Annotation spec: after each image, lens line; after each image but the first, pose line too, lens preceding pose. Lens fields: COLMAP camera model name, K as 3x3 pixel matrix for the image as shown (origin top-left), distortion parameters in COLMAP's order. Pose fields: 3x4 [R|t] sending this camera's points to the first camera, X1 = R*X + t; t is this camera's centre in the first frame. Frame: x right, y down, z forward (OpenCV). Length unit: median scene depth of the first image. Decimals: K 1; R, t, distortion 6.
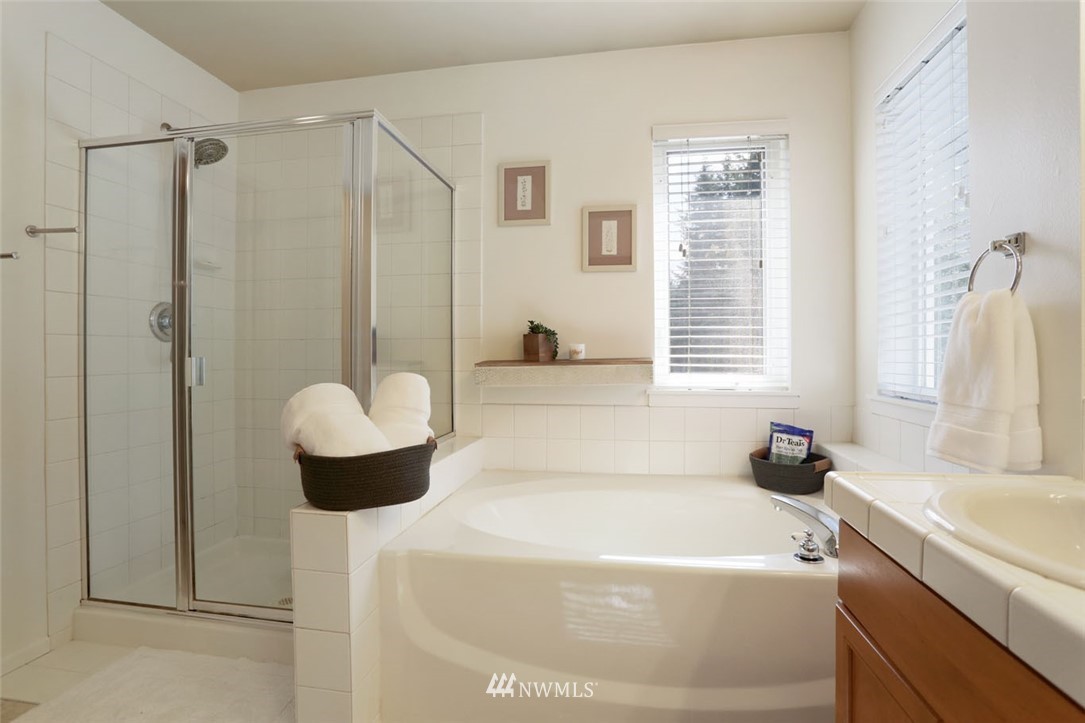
lens RADIAL K [[521.0, 0, 546.4], [0, 521.0, 359.4], [0, 0, 1]] dist [-0.040628, 0.010416]
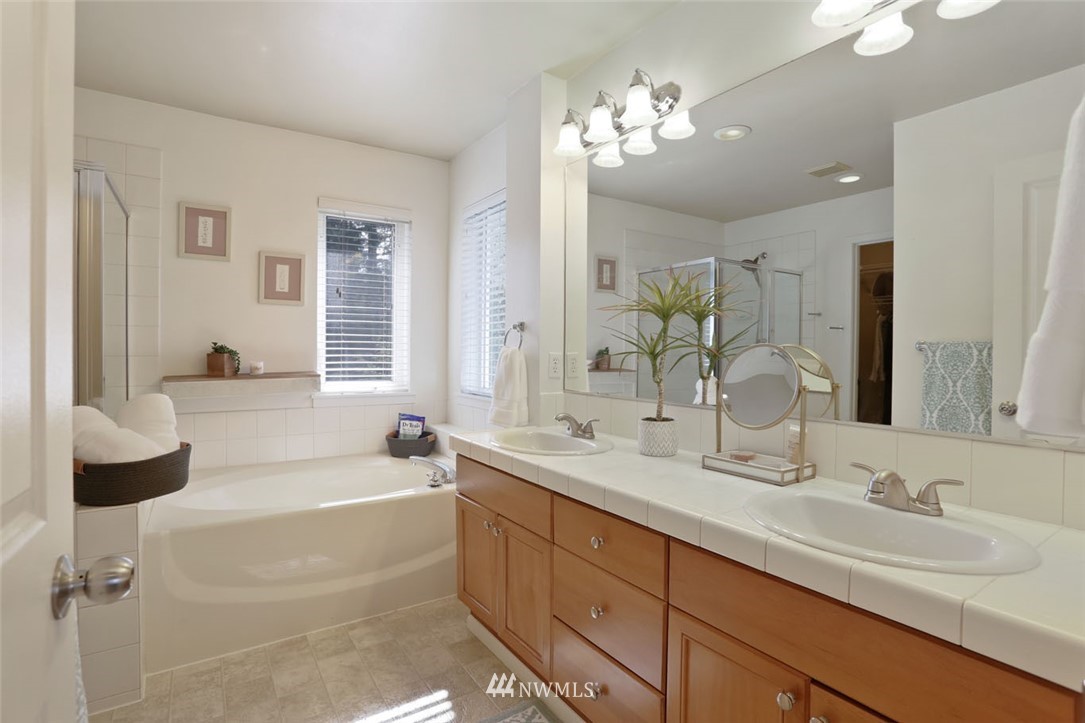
lens RADIAL K [[521.0, 0, 544.3], [0, 521.0, 359.8], [0, 0, 1]] dist [-0.040628, 0.010416]
pose [[0.719482, -0.001813, 0.694509, -0.310168], [-0.005687, 0.999948, 0.008501, -0.049574], [-0.694488, -0.010066, 0.719434, -0.377774]]
